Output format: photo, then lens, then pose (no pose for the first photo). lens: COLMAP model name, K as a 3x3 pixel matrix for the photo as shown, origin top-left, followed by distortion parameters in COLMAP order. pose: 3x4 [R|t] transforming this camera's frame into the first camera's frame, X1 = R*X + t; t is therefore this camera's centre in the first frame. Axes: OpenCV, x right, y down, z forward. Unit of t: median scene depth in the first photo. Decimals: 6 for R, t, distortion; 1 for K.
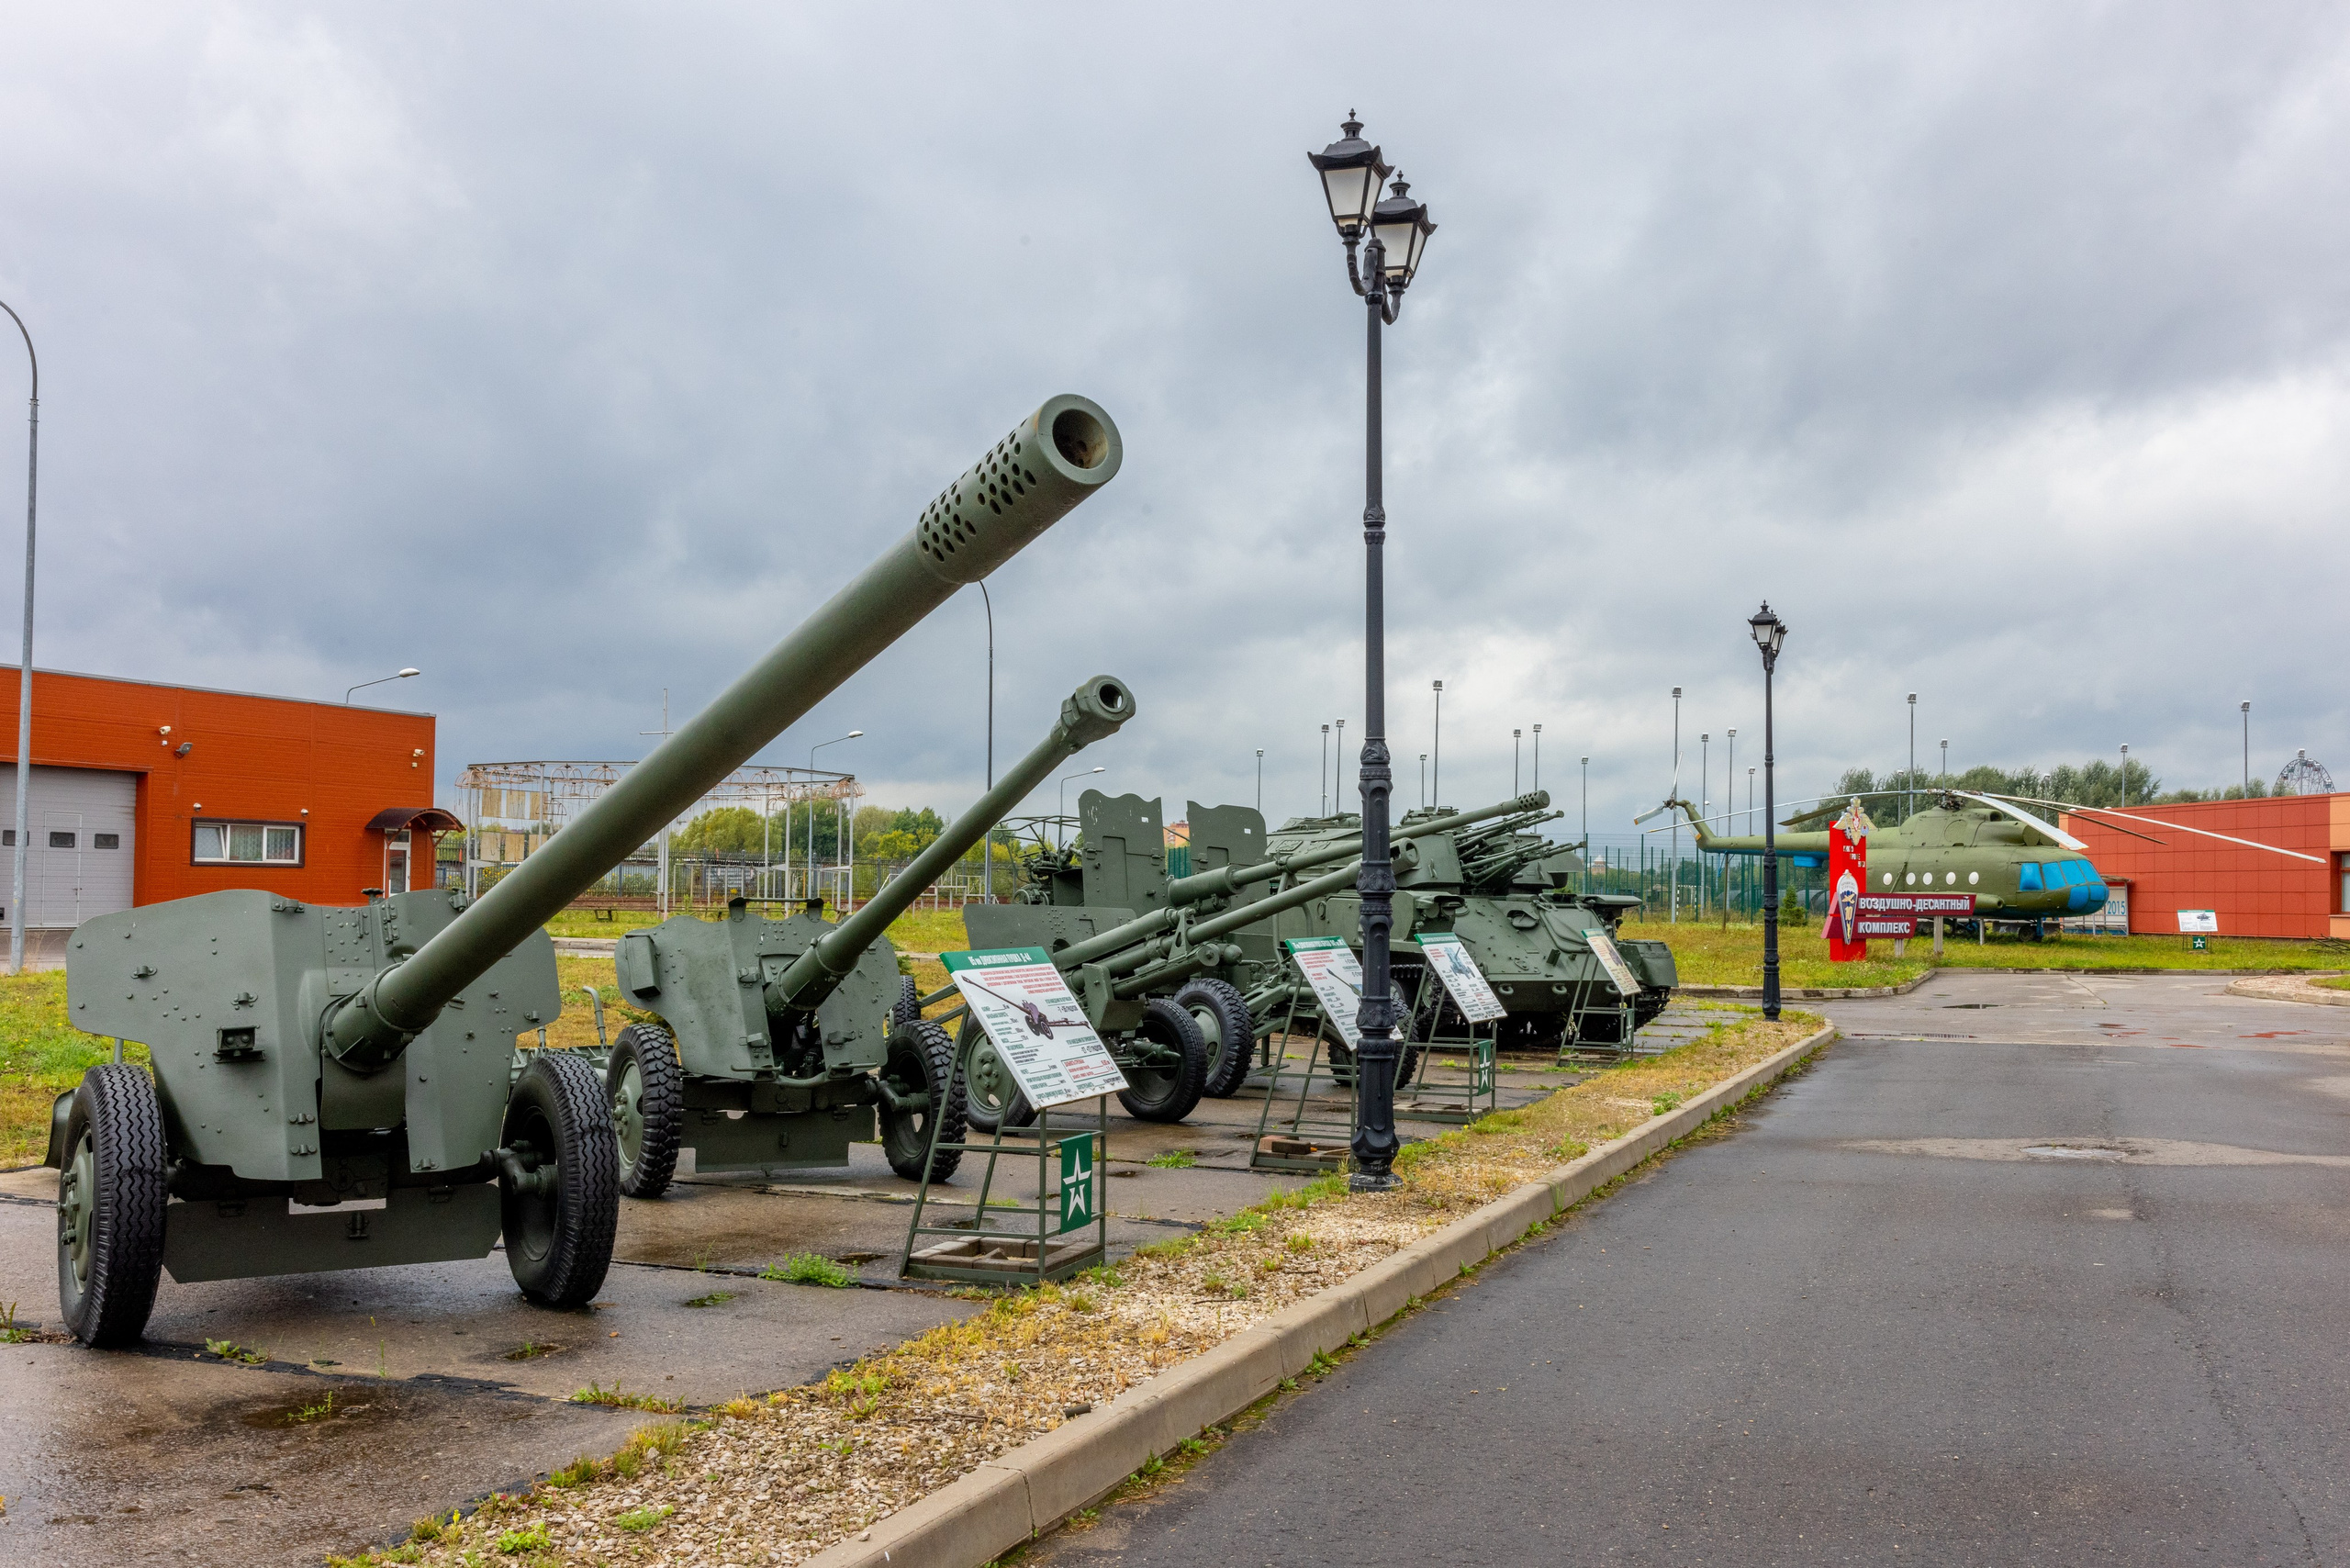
lens RADIAL K [[2348.9, 0, 1208.9], [0, 2348.9, 624.9], [0, 0, 1]] dist [0.002712, 0.037049]
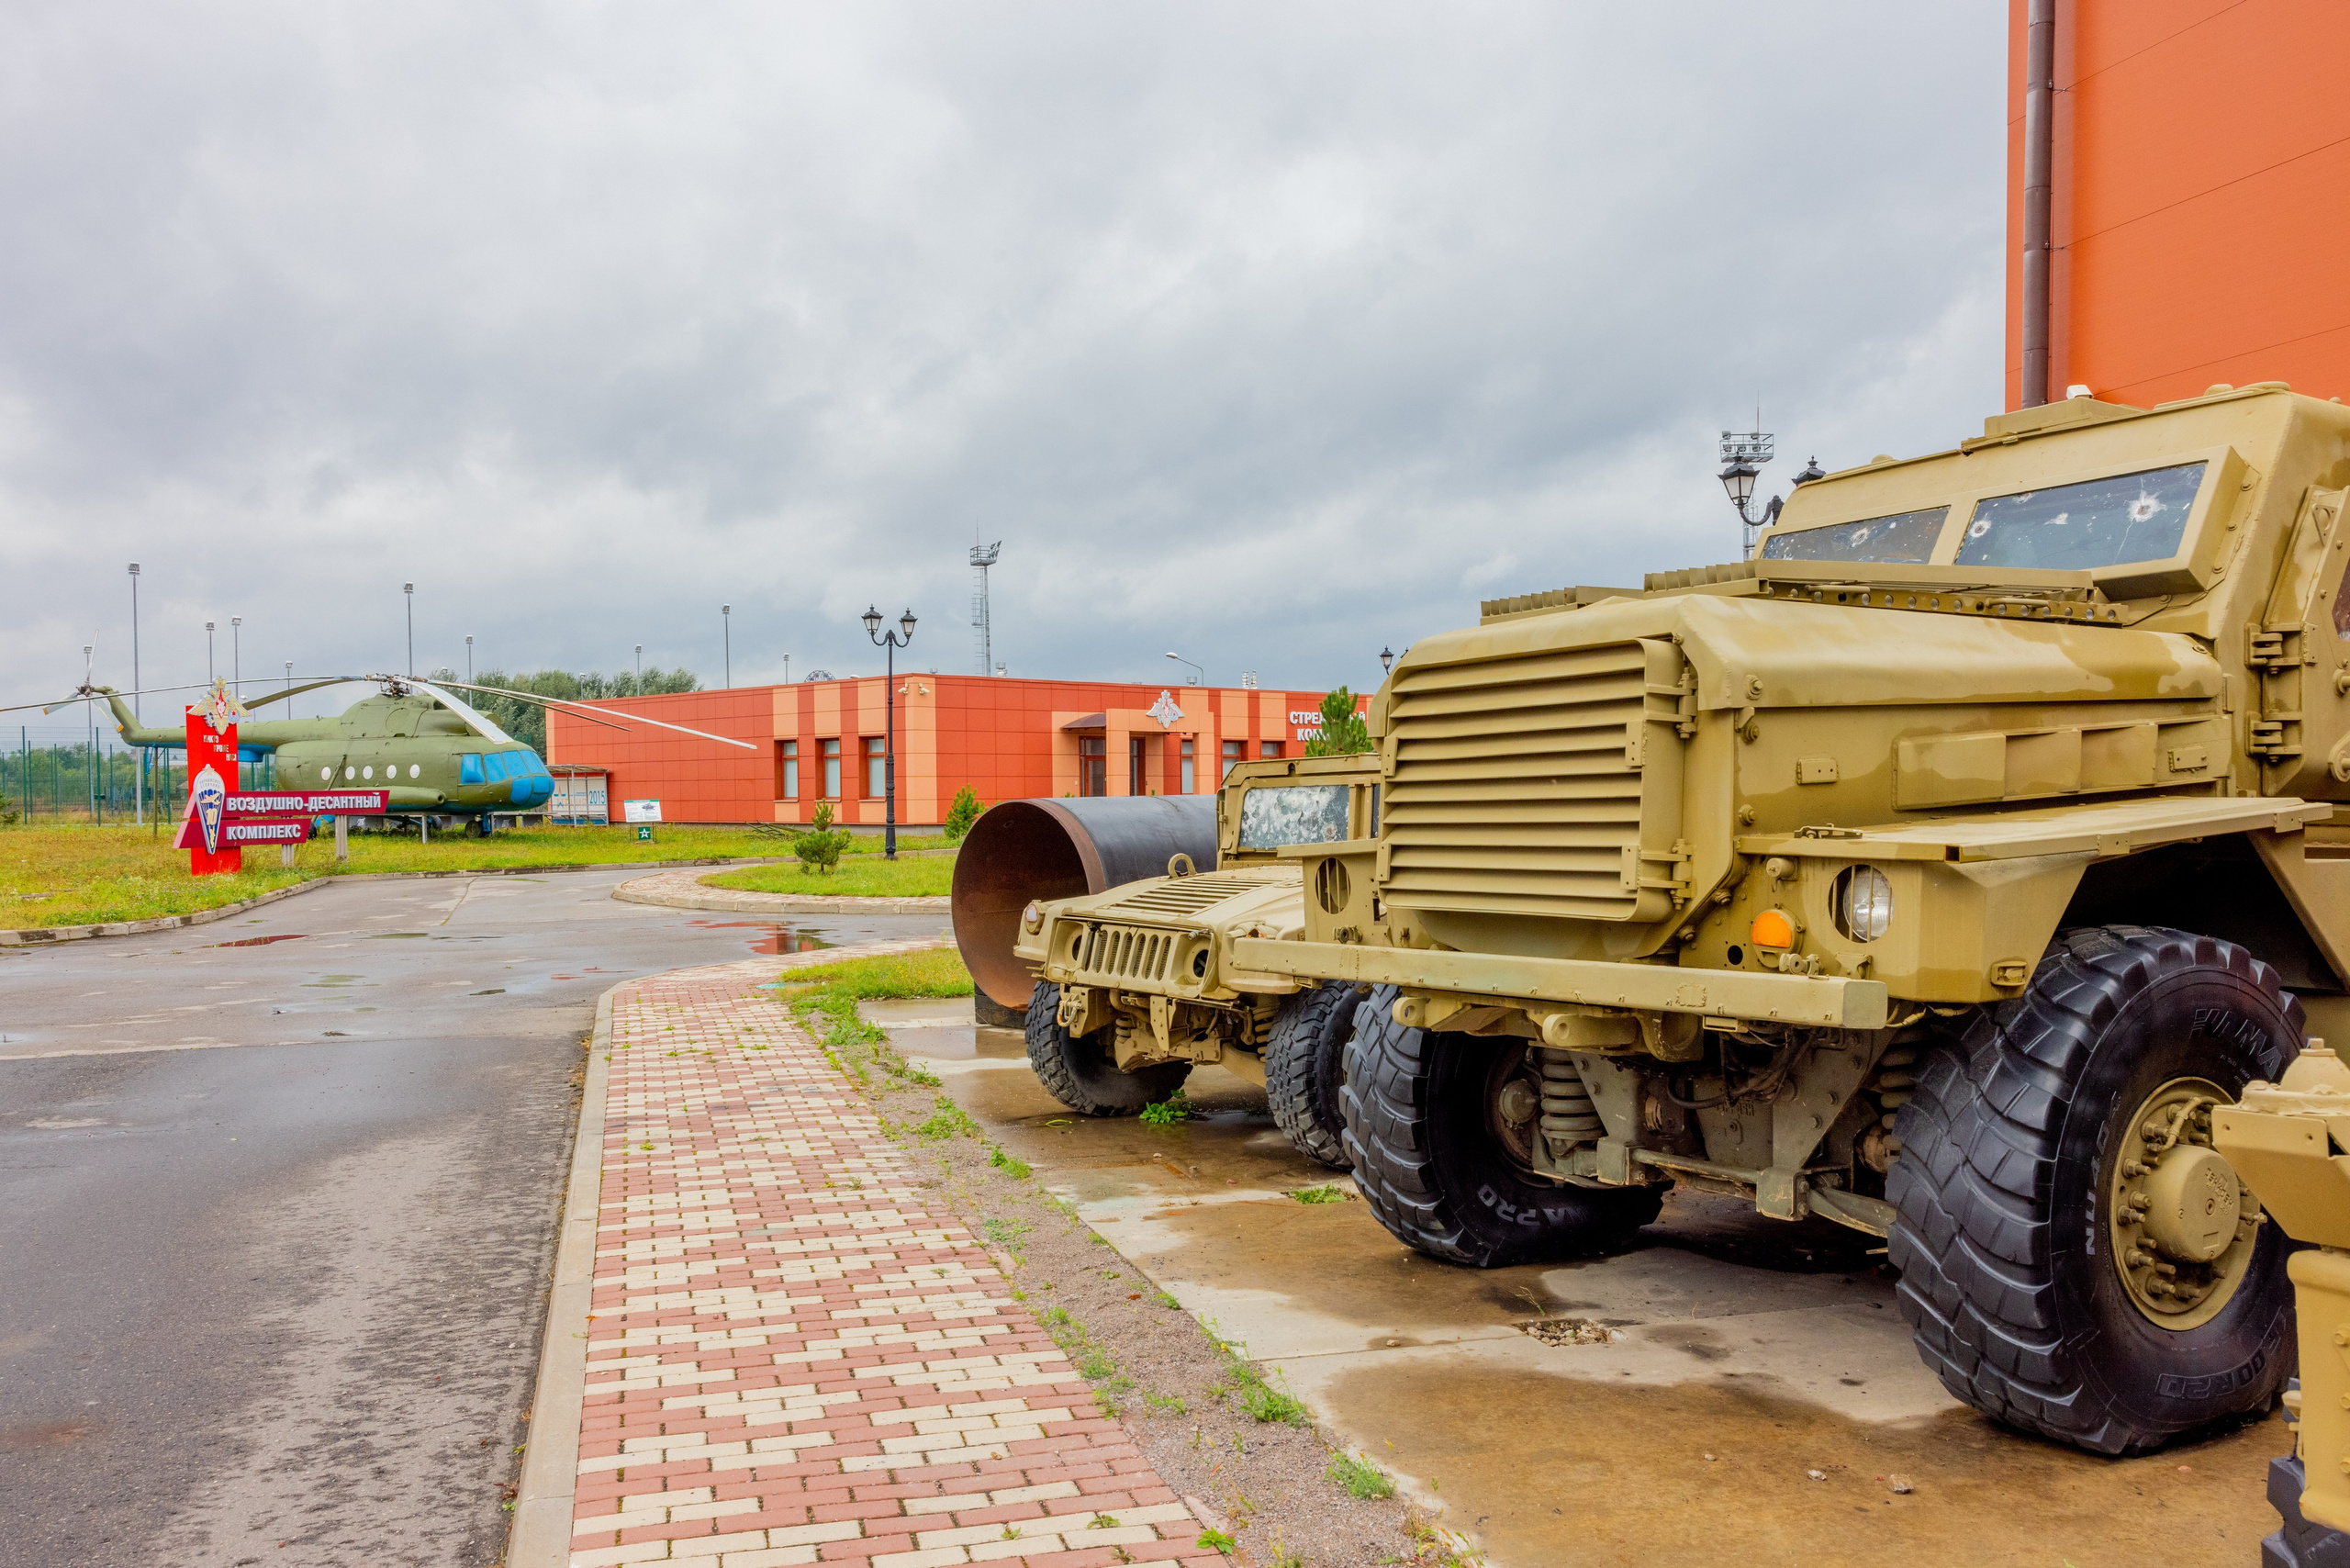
lens RADIAL K [[1925.4, 0, 1196.5], [0, 1925.4, 809.2], [0, 0, 1]] dist [0.001311, 0.022536]
pose [[0.812340, -0.027331, 0.582544, 0.150490], [-0.047755, 0.992429, 0.113155, 0.024790], [-0.581226, -0.119740, 0.804884, 0.235397]]
